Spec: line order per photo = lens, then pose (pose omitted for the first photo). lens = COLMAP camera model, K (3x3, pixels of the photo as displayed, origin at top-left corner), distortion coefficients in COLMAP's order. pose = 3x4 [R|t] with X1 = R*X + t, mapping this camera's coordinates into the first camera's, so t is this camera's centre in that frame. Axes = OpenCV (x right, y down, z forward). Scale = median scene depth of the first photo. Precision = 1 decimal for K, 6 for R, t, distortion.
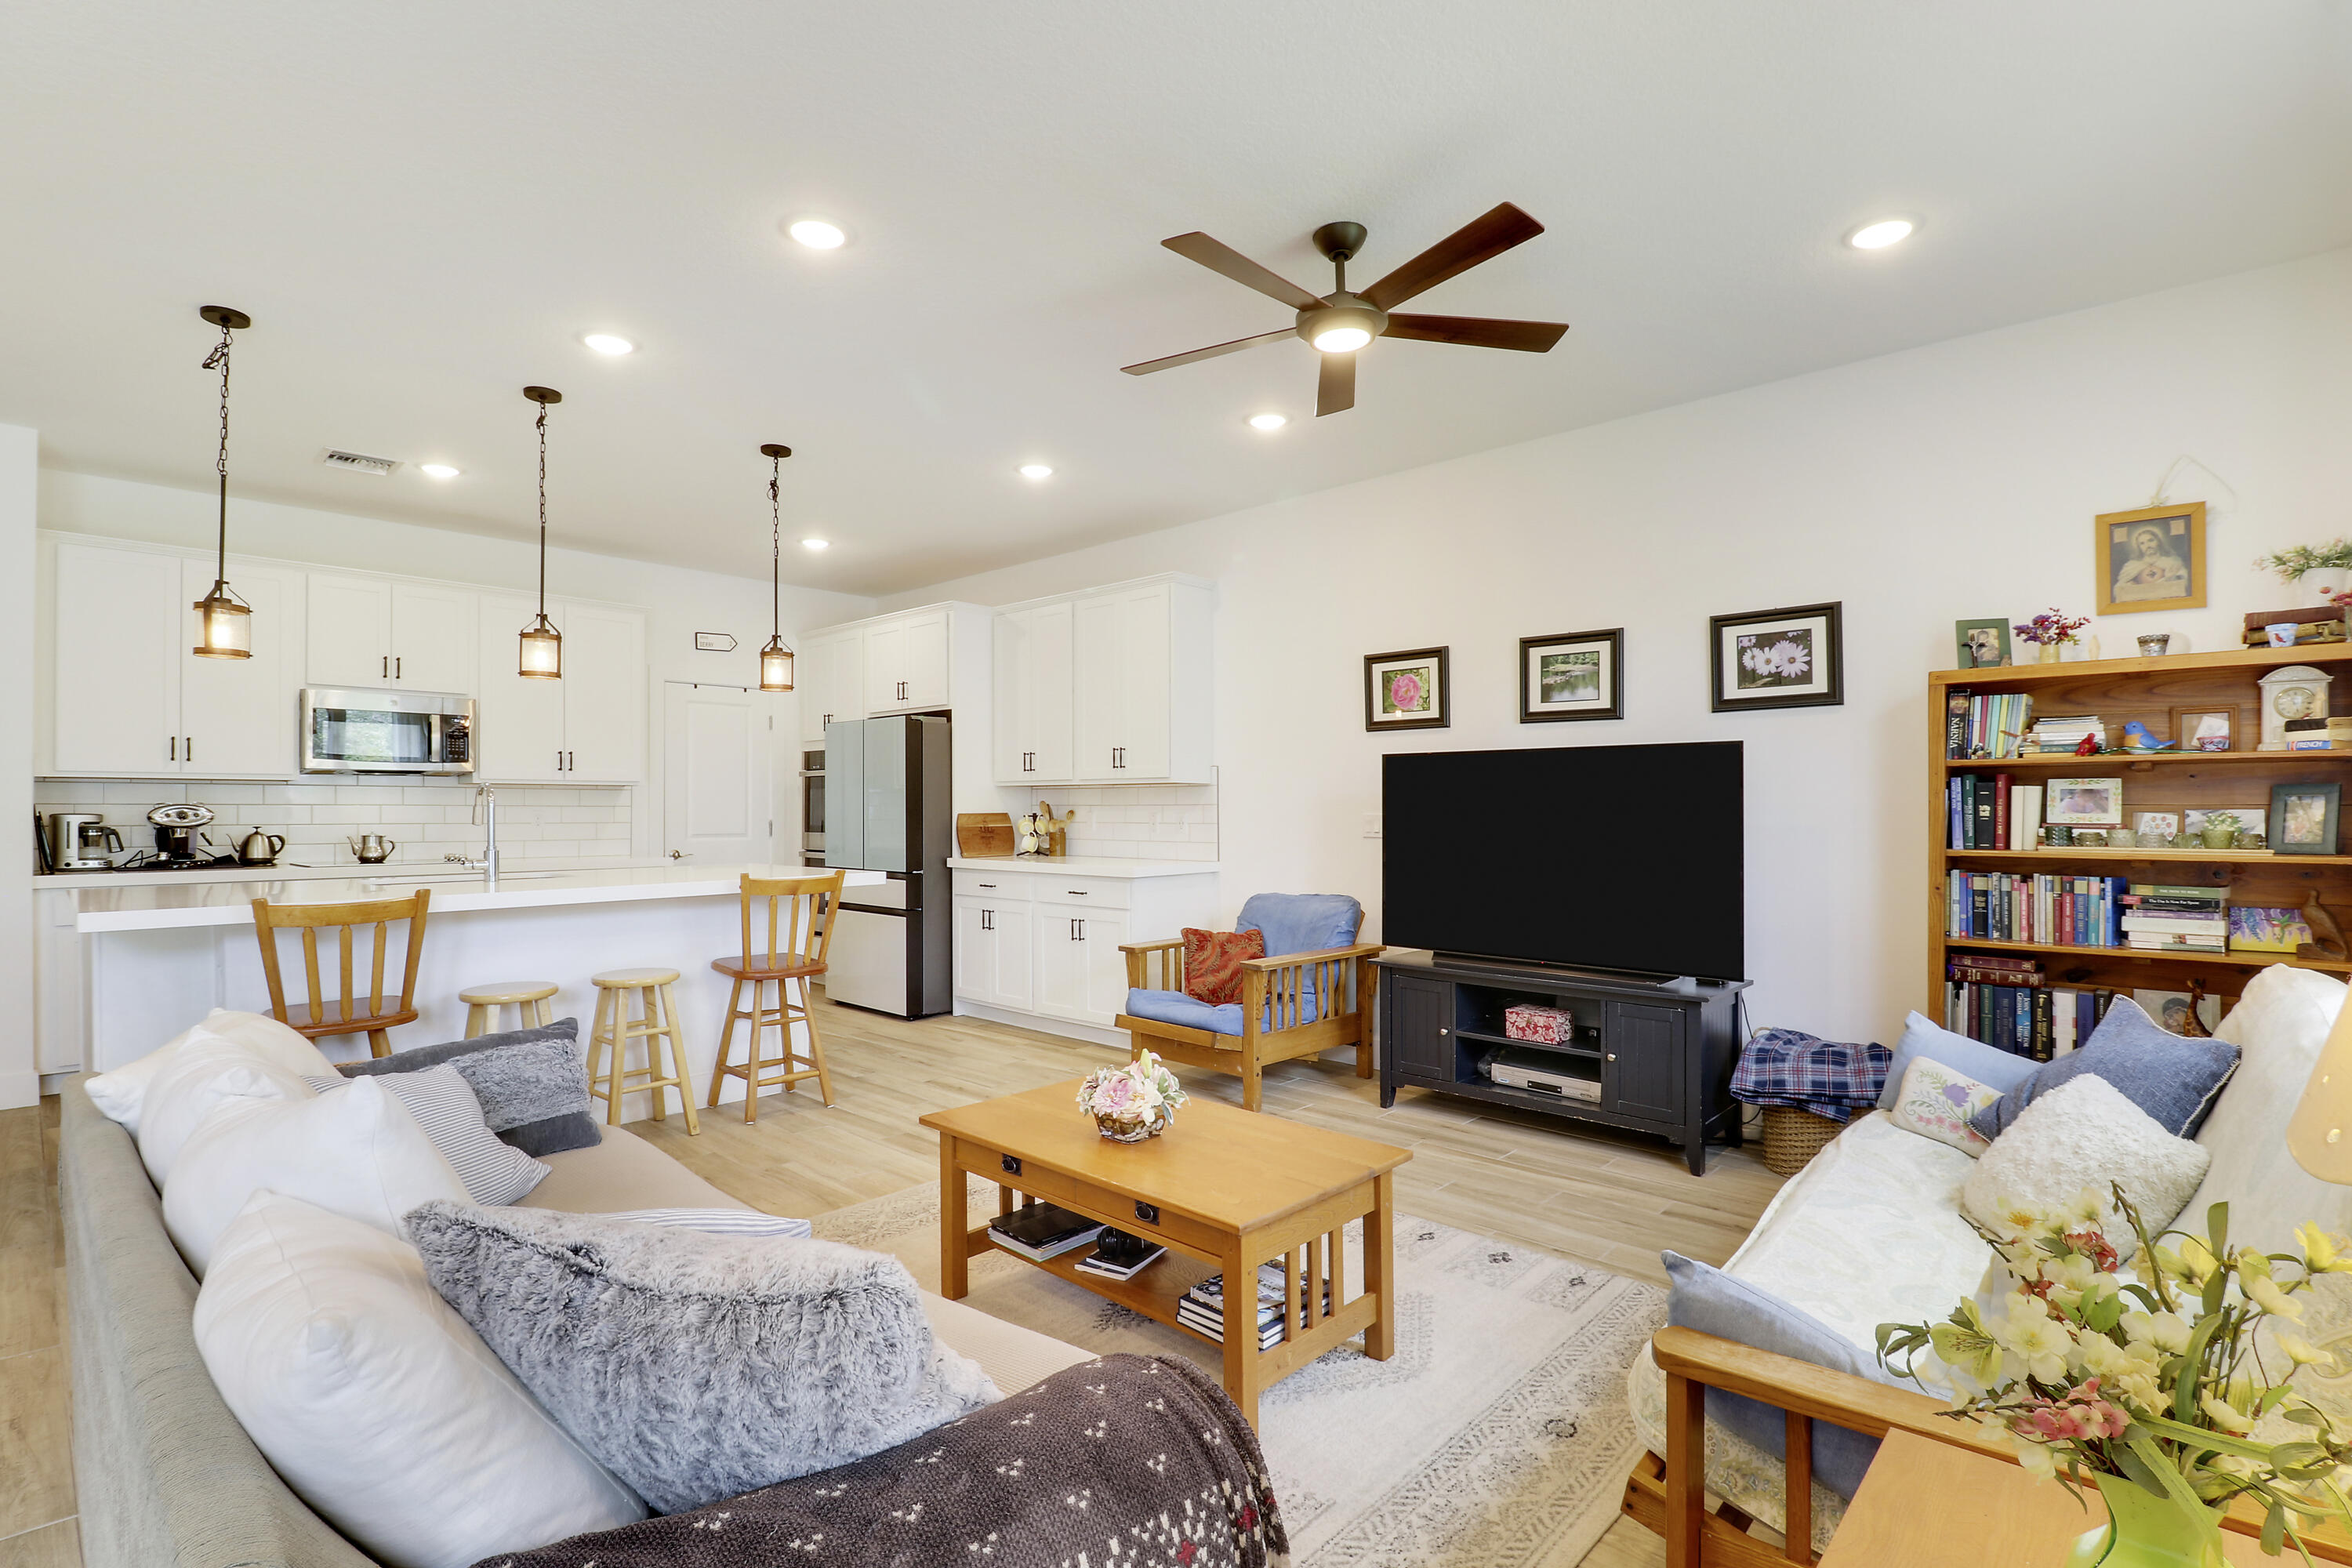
lens RADIAL K [[1104.0, 0, 1170.2], [0, 1104.0, 786.5], [0, 0, 1]] dist [0.002583, -0.012822]
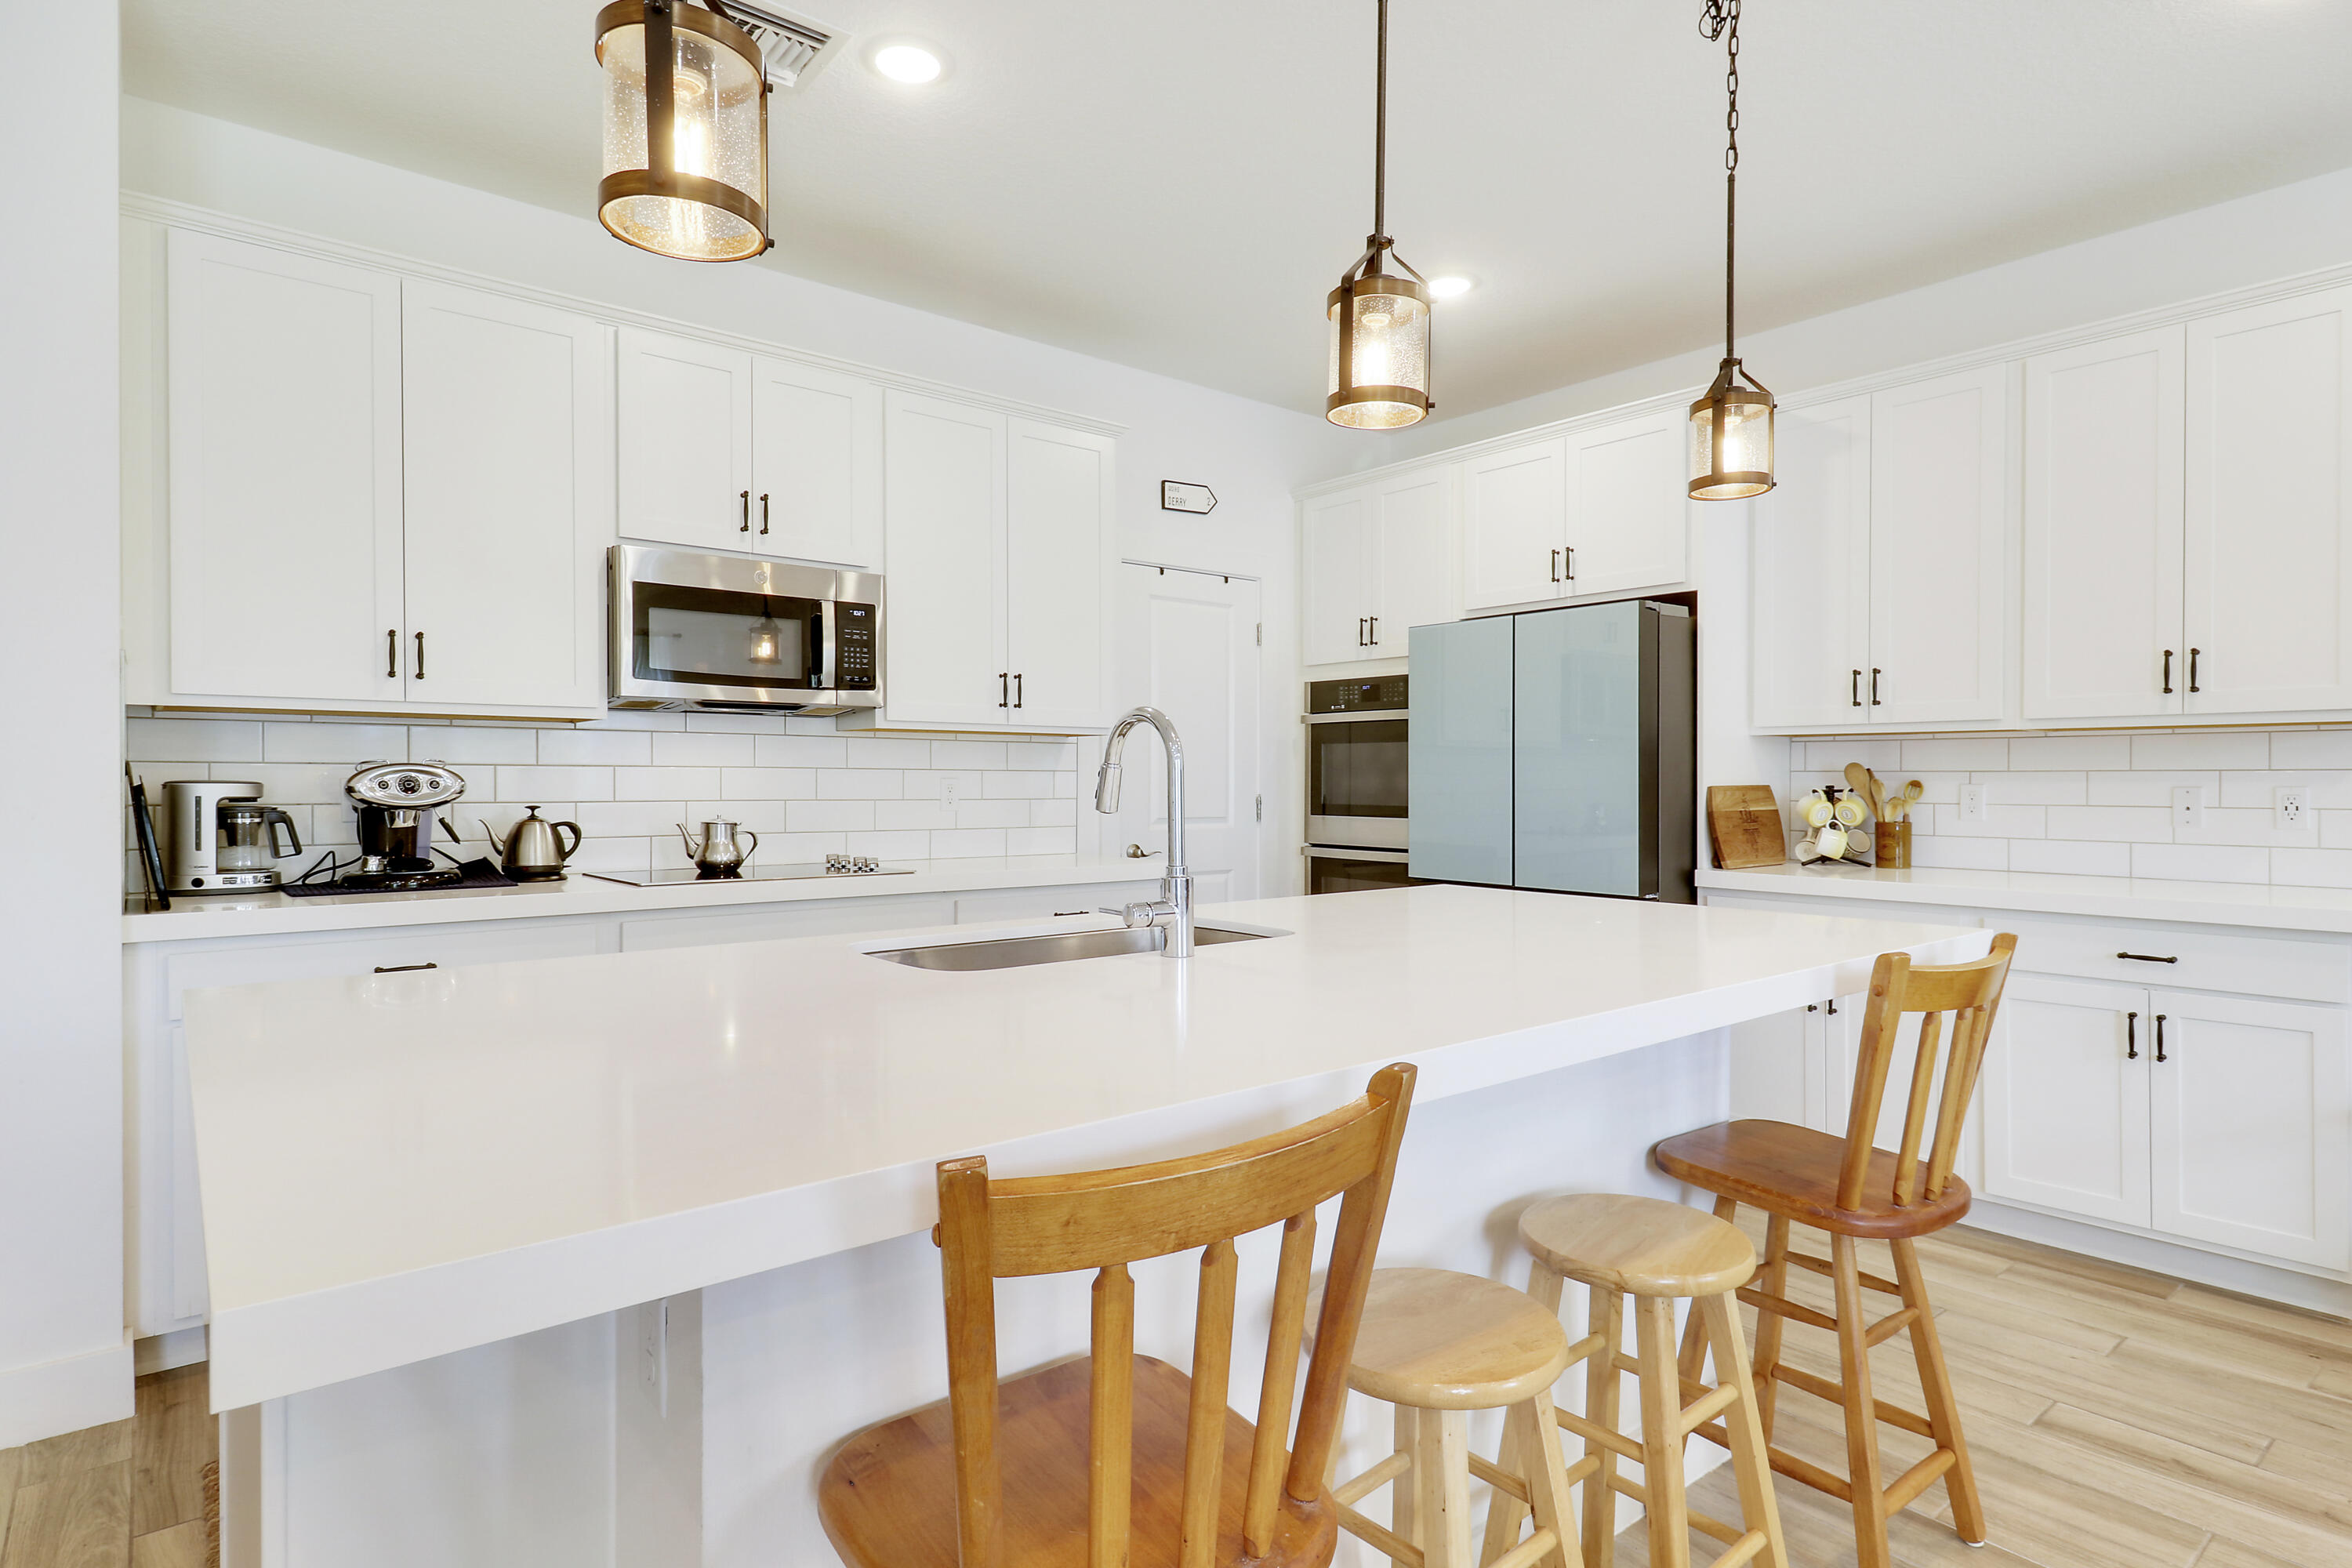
lens RADIAL K [[1245.3, 0, 1198.8], [0, 1245.3, 776.4], [0, 0, 1]] dist [0.014343, 0.000662]
pose [[0.992351, 0.003901, -0.123390, -0.433252], [-0.001489, 0.999806, 0.019636, 0.009542], [0.123442, -0.019302, 0.992164, 0.435861]]
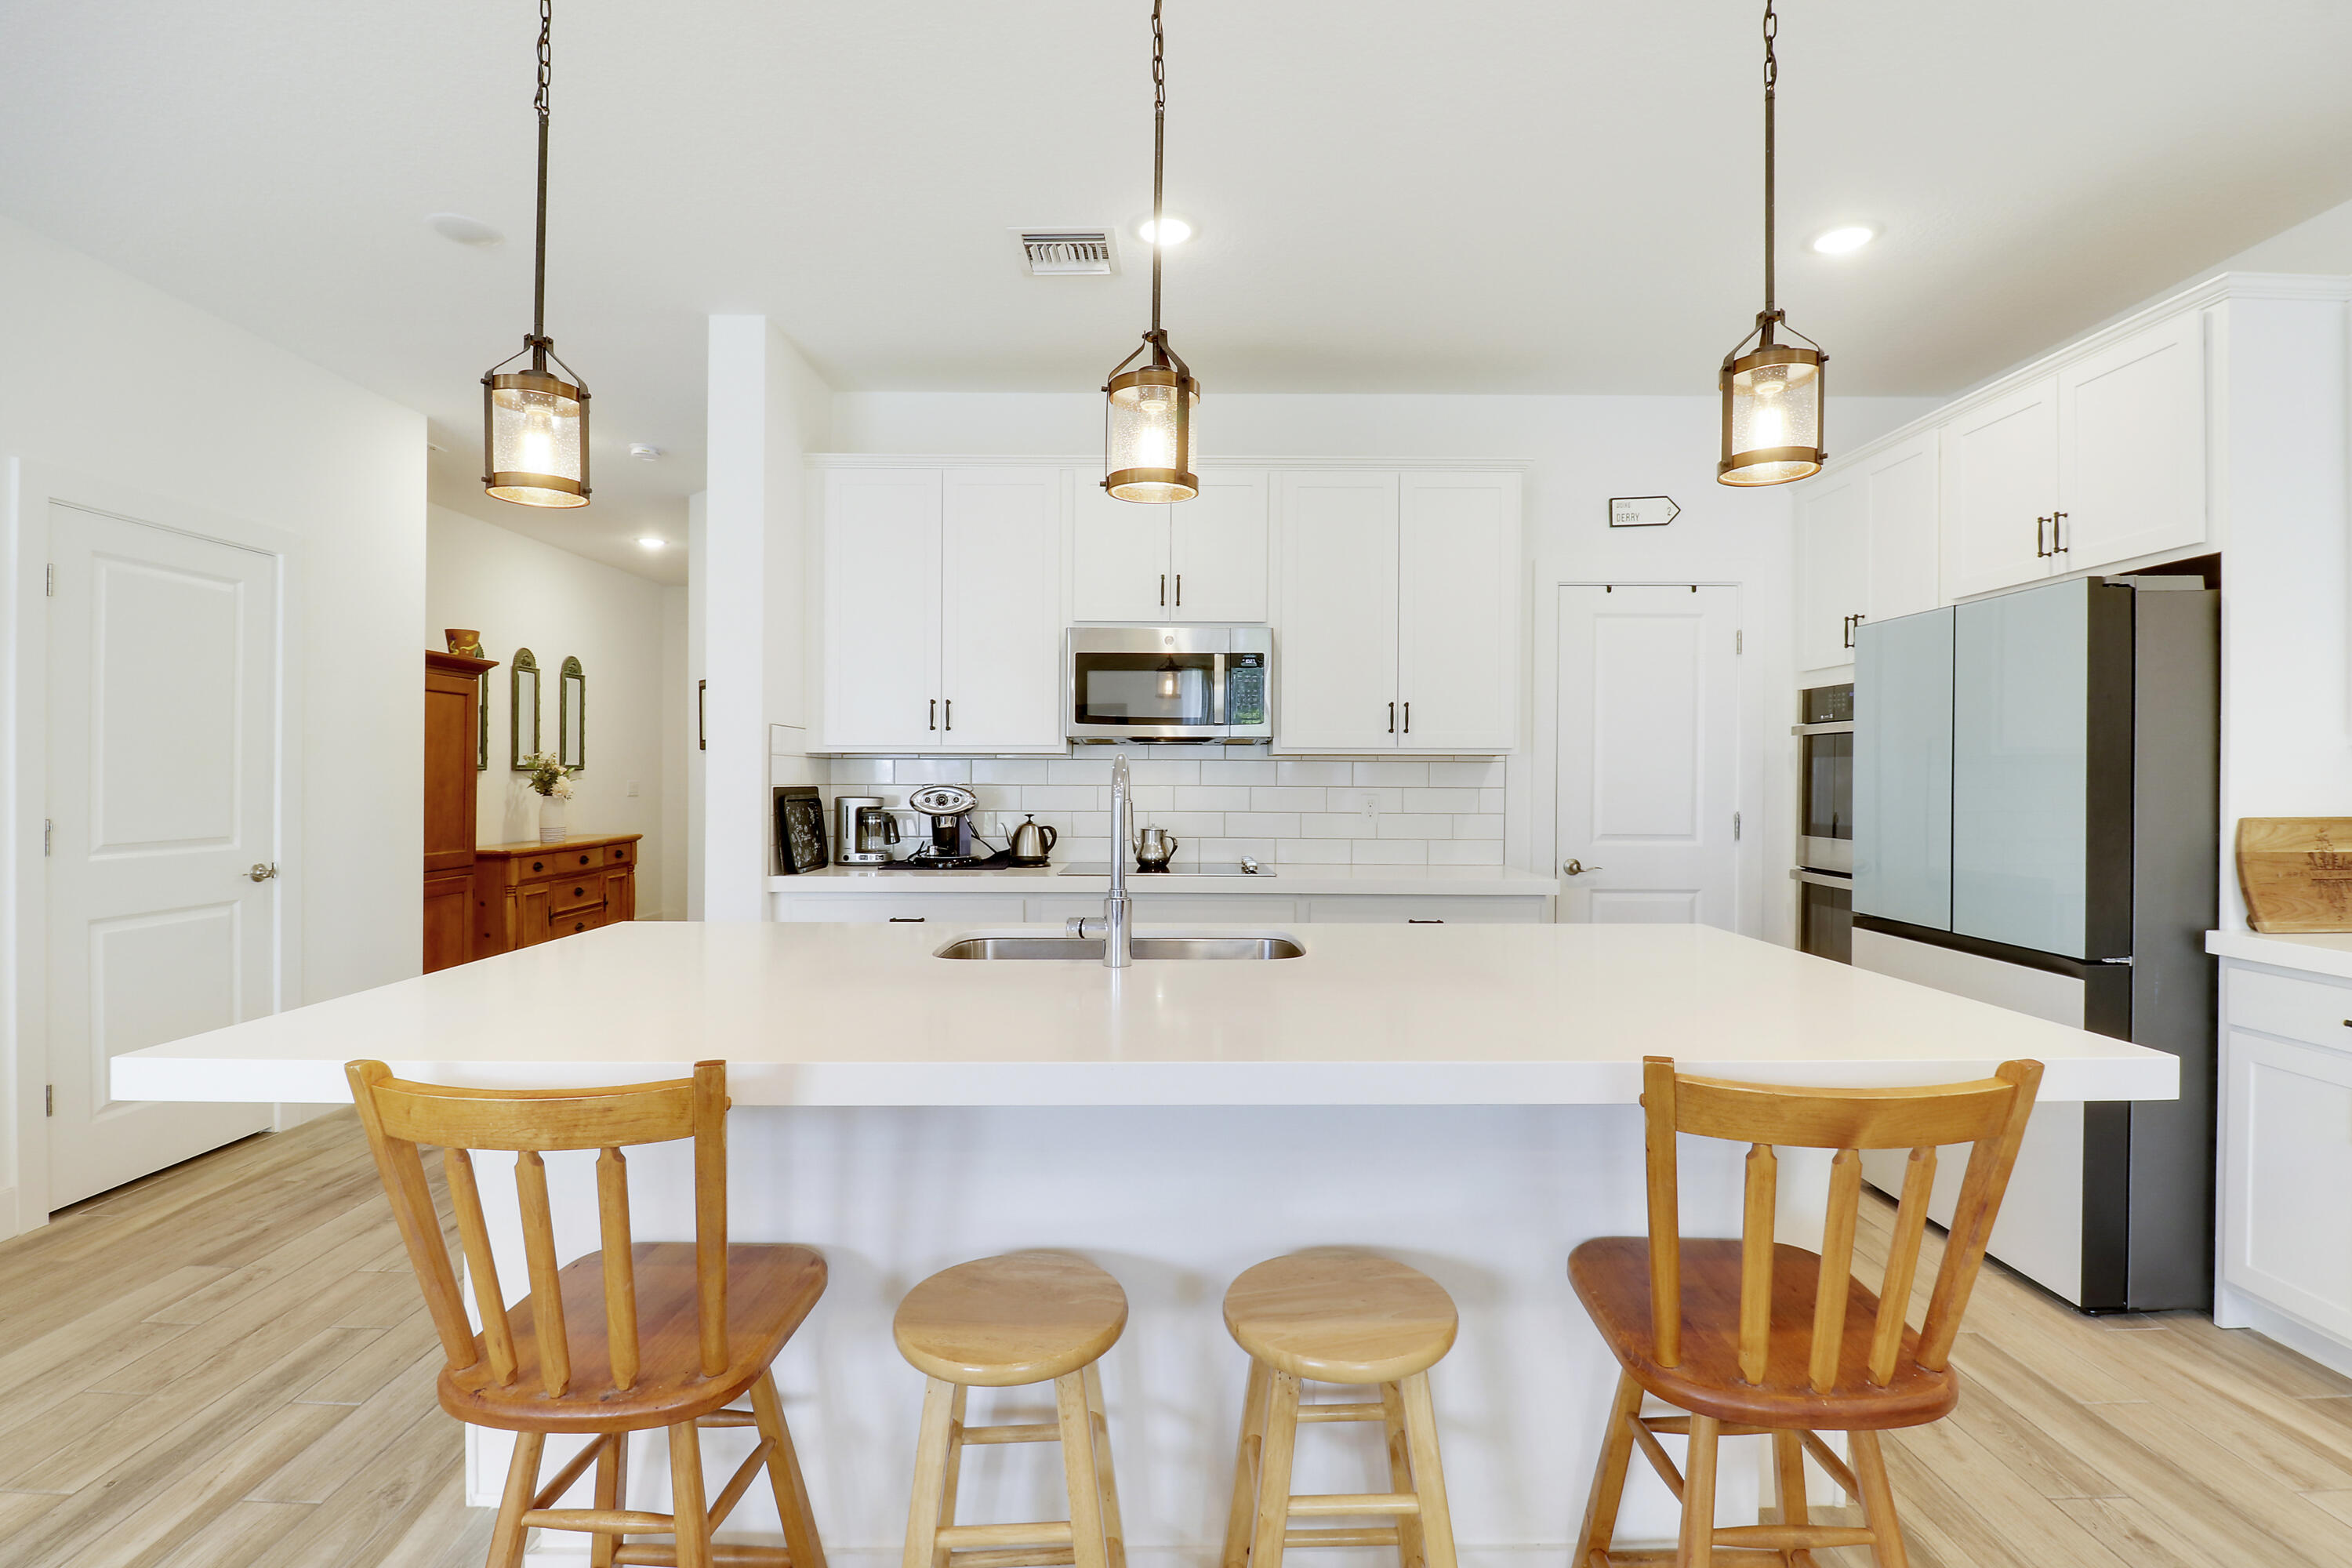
lens RADIAL K [[1104.0, 0, 1170.2], [0, 1104.0, 786.5], [0, 0, 1]] dist [0.002583, -0.012822]
pose [[0.685846, 0.010503, -0.727671, -0.202662], [0.011806, 0.999604, 0.025555, -0.001628], [0.727651, -0.026117, 0.685450, 0.542267]]
